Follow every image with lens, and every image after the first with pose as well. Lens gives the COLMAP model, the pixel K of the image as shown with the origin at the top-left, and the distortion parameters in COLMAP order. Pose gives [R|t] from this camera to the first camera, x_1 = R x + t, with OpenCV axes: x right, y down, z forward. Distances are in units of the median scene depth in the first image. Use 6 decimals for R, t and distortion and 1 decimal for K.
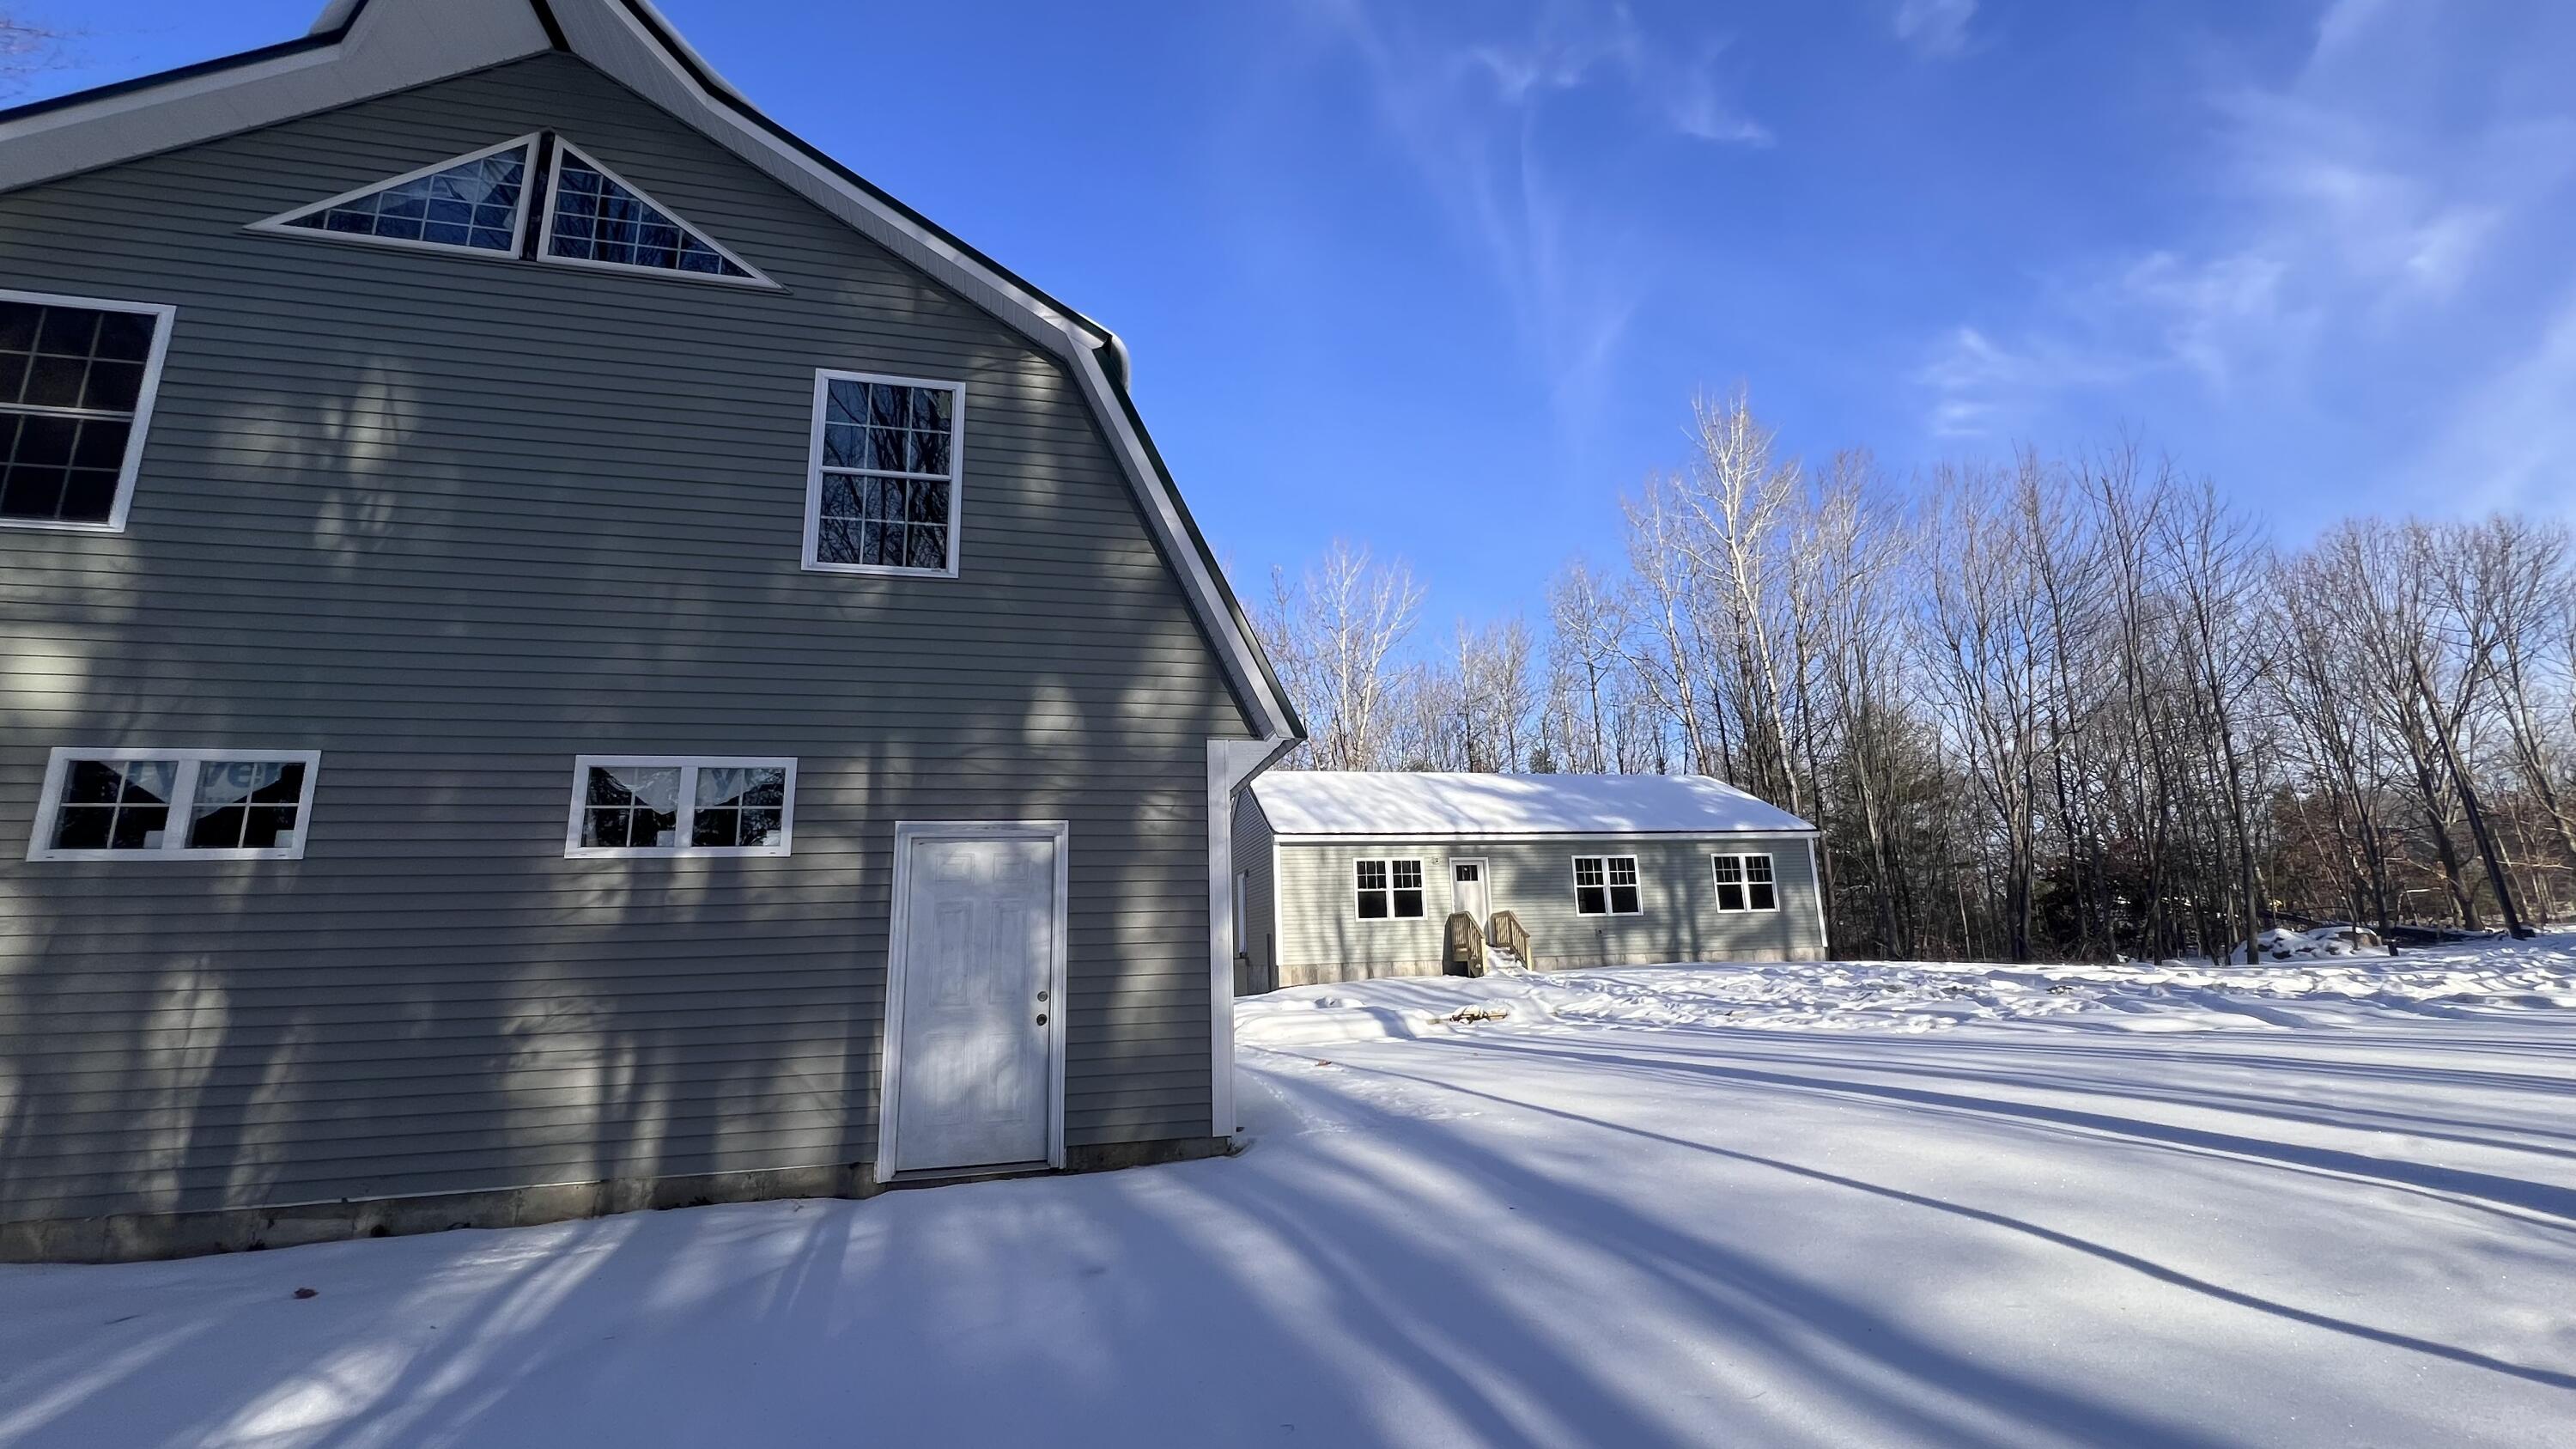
lens RADIAL K [[1026.3, 0, 1283.1], [0, 1026.3, 723.3], [0, 0, 1]] dist [-0.002501, 0.000185]
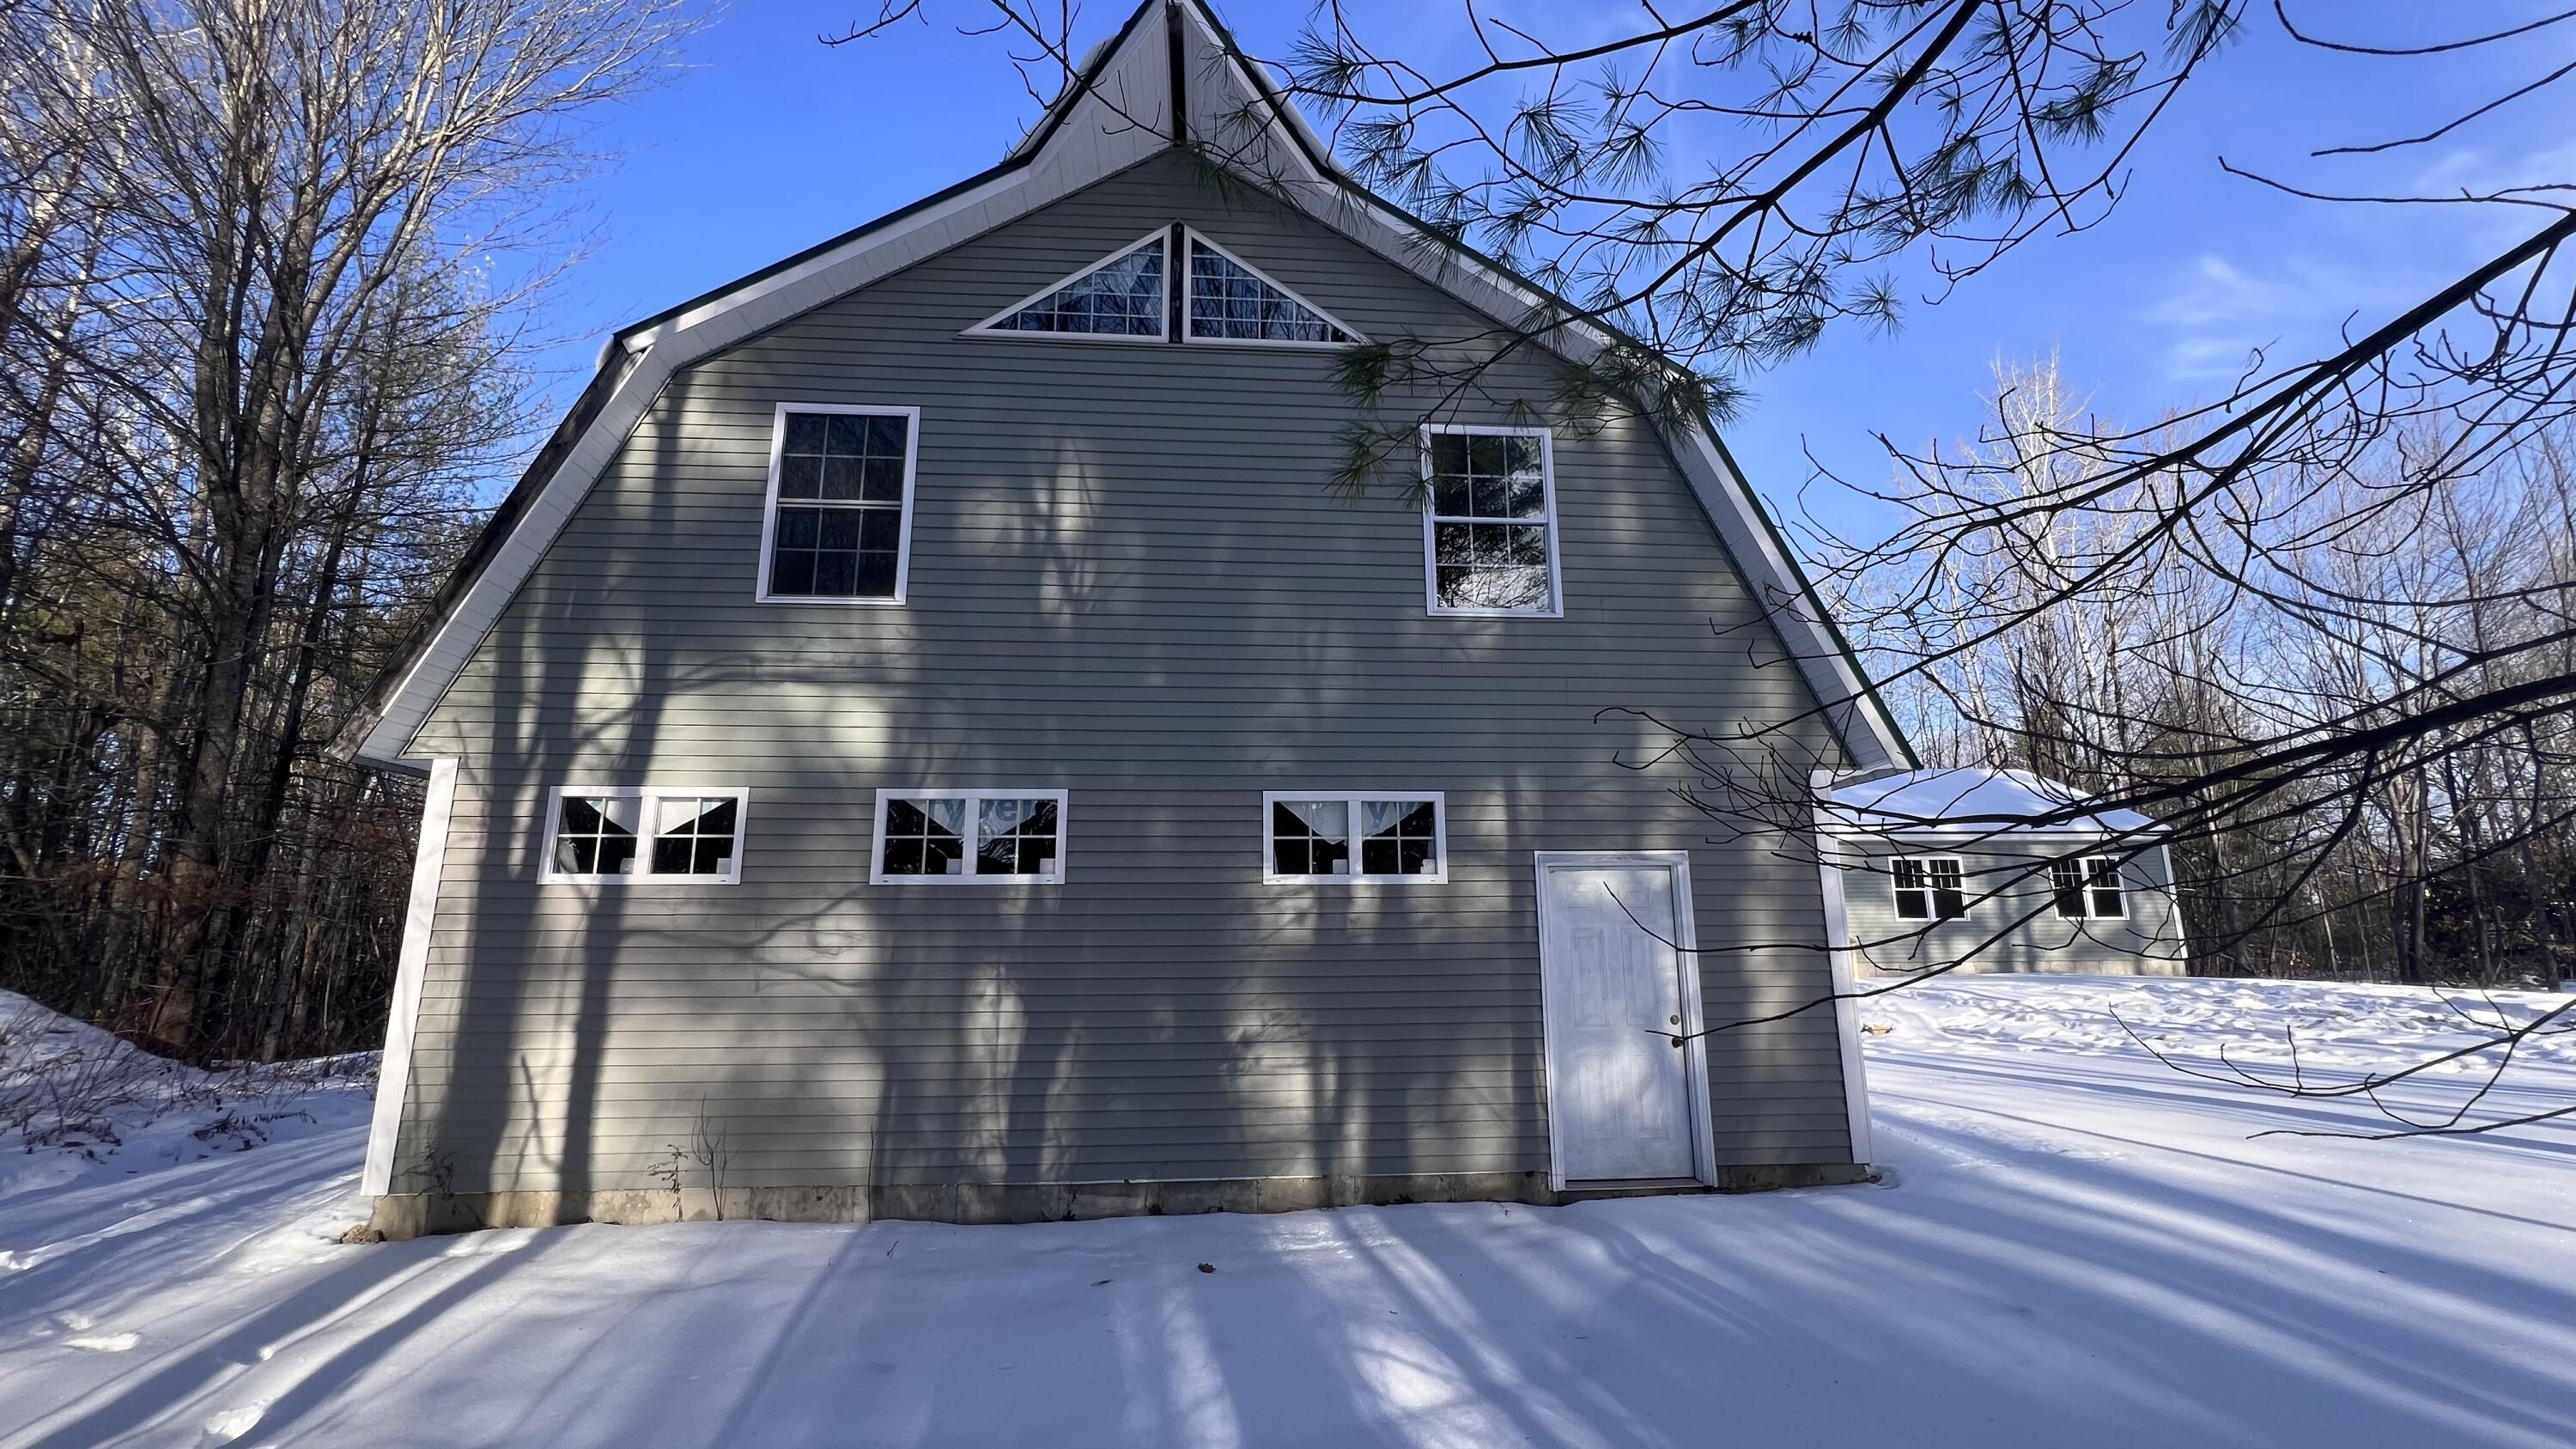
lens RADIAL K [[1026.3, 0, 1283.1], [0, 1026.3, 723.3], [0, 0, 1]] dist [-0.002501, 0.000185]
pose [[0.986893, -0.009131, -0.161120, -0.432351], [0.011529, 0.999836, 0.013959, -0.051324], [0.160966, -0.015633, 0.986836, -0.083626]]
